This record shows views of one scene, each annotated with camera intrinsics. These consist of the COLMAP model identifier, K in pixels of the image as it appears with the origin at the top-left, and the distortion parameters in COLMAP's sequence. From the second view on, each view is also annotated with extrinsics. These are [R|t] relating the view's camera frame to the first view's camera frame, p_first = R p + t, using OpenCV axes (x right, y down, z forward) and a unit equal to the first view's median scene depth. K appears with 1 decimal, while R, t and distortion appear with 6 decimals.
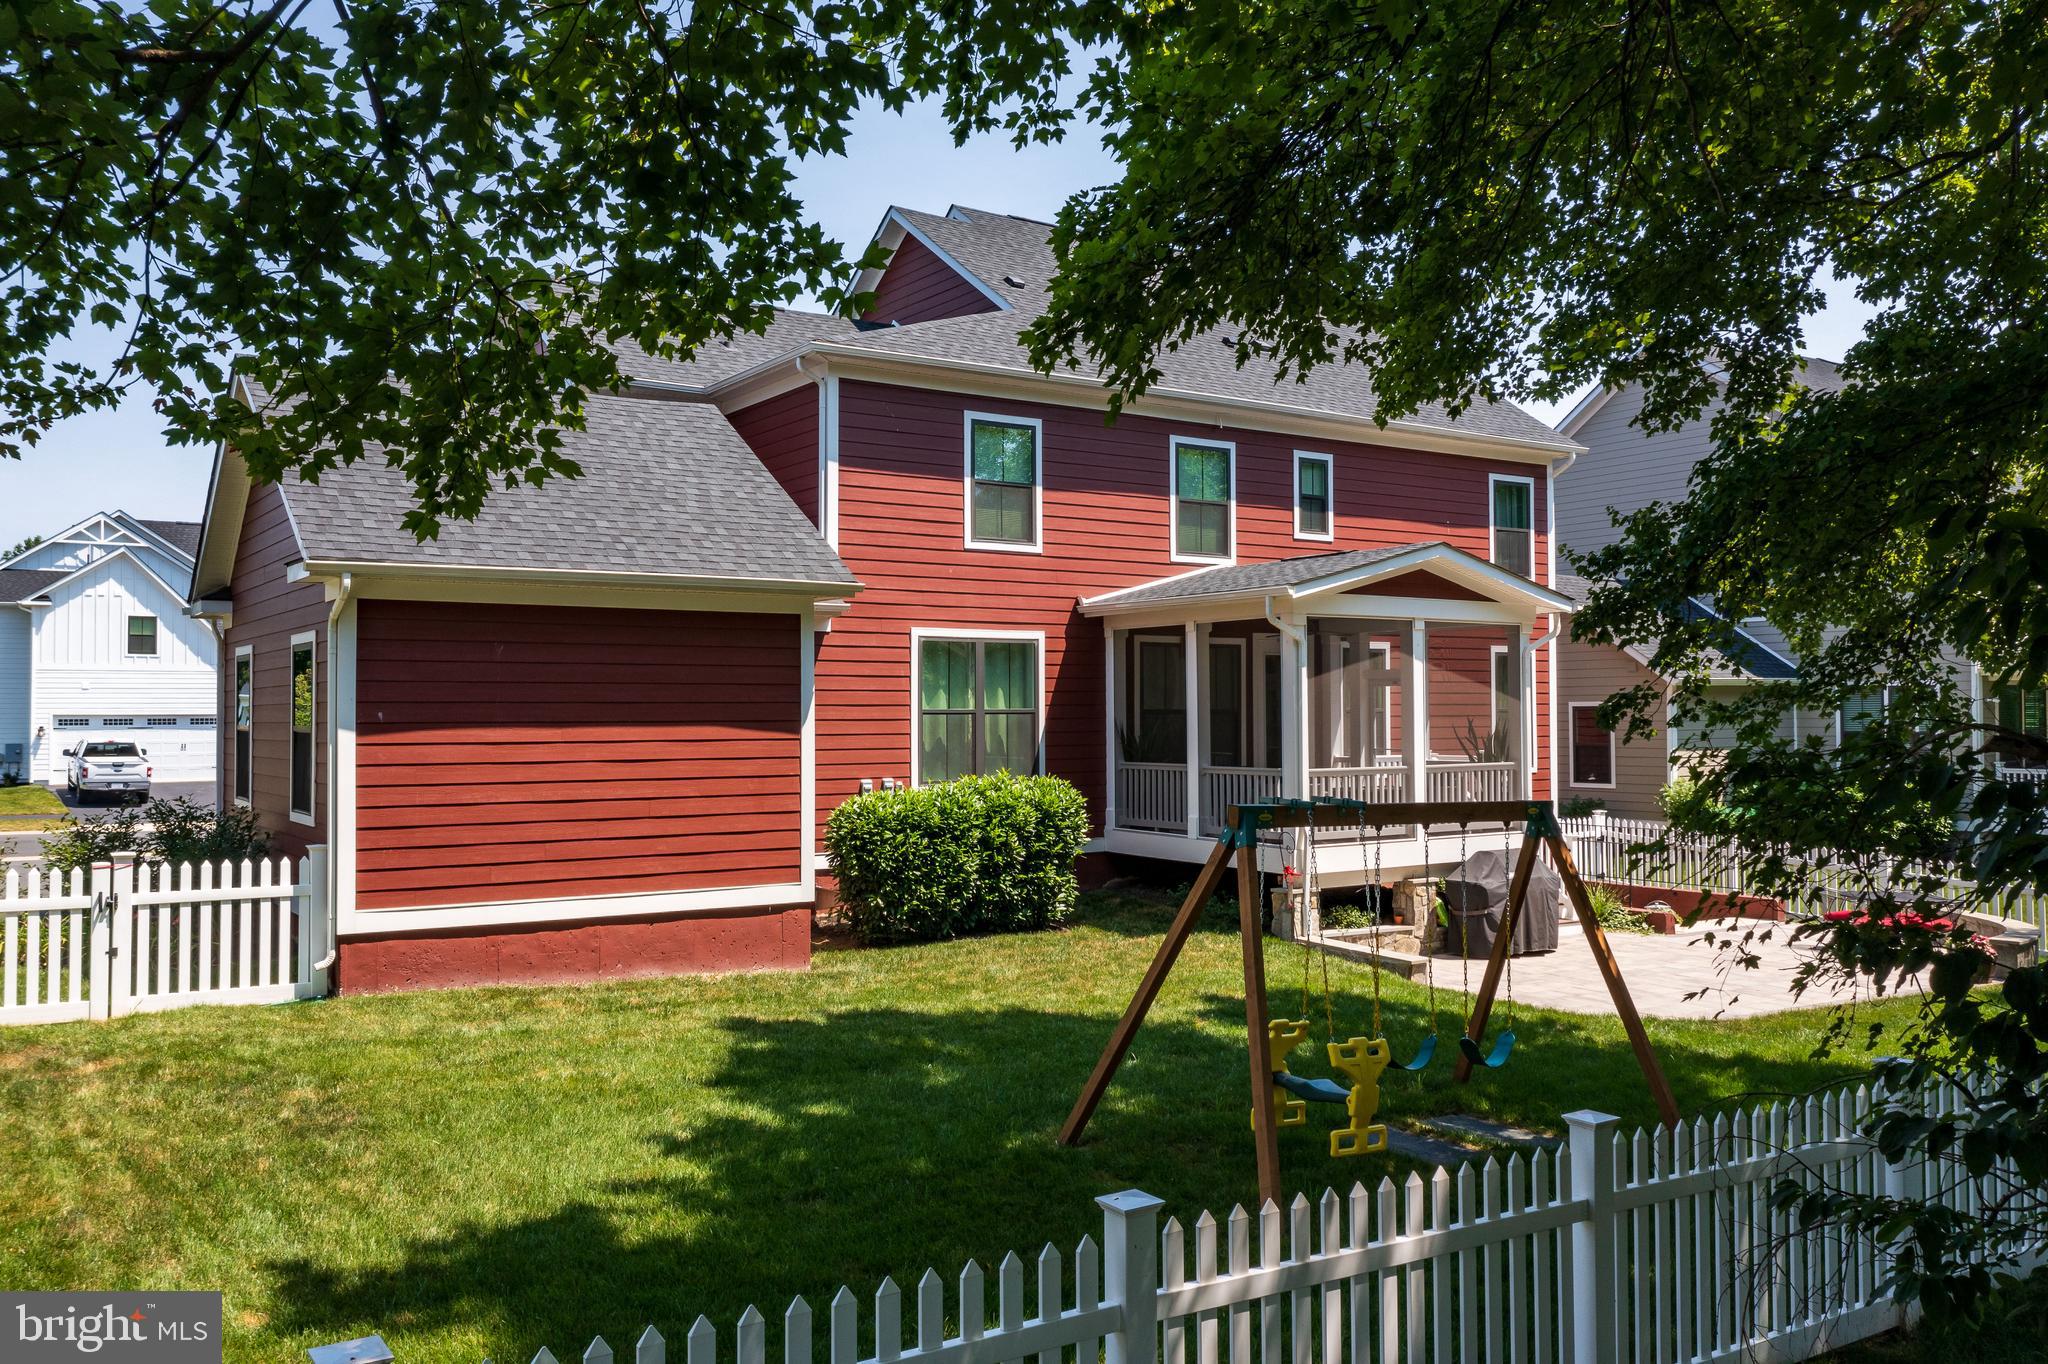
lens RADIAL K [[1630.4, 0, 1033.5], [0, 1630.4, 675.4], [0, 0, 1]] dist [-0.002656, 0.010596]
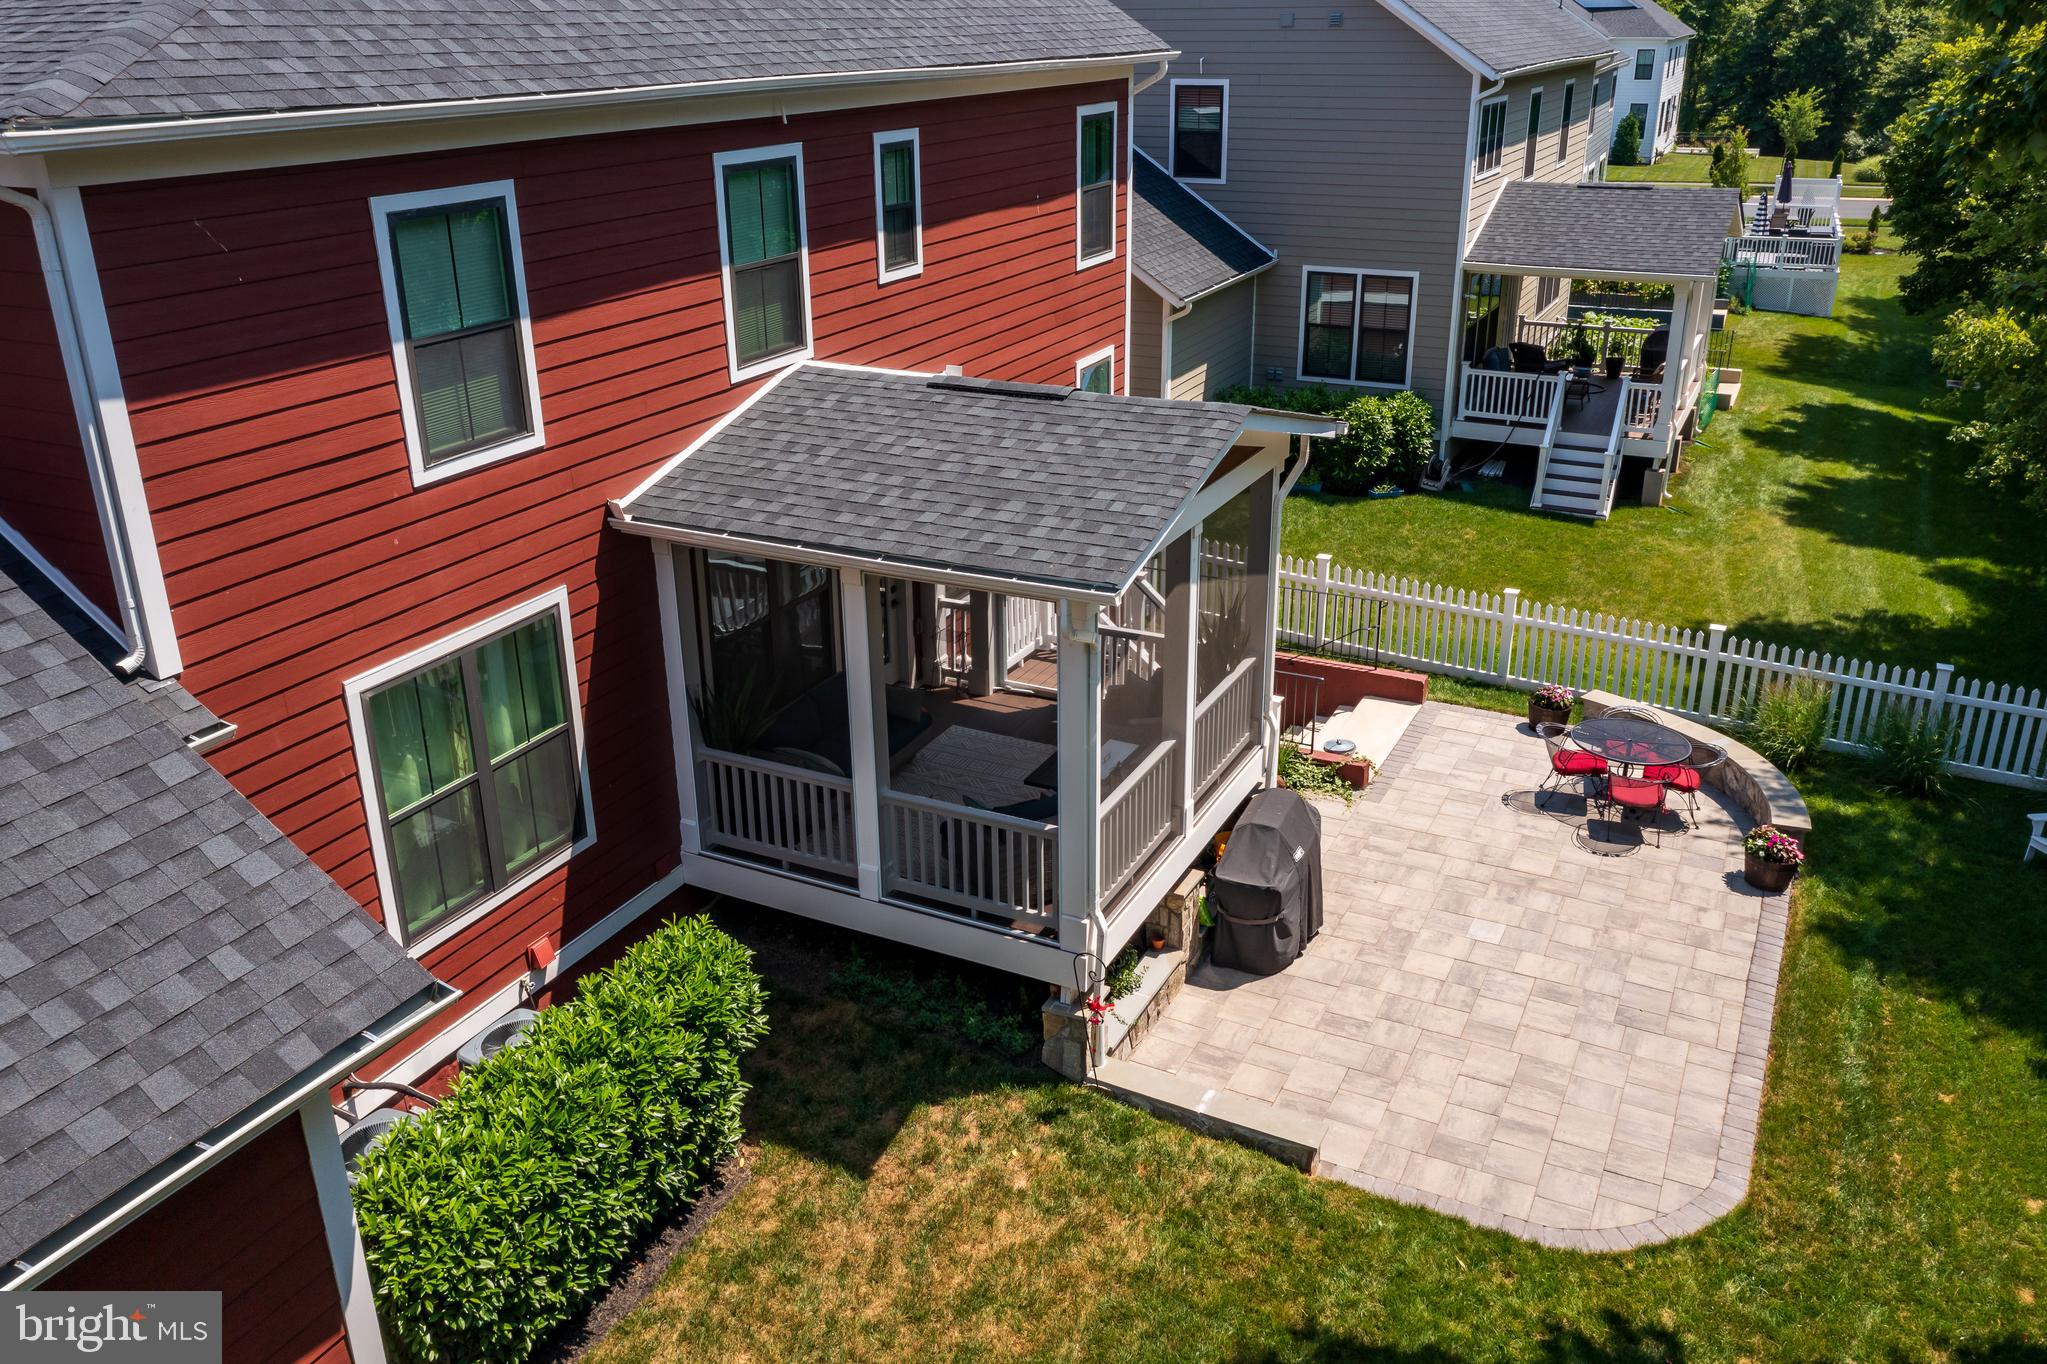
lens RADIAL K [[1629.6, 0, 1033.0], [0, 1629.6, 675.4], [0, 0, 1]] dist [-0.002656, 0.010596]
pose [[0.868612, -0.189308, 0.457903, -0.114368], [-0.008590, 0.918245, 0.395920, -0.219137], [-0.495418, -0.347835, 0.795972, 0.484746]]
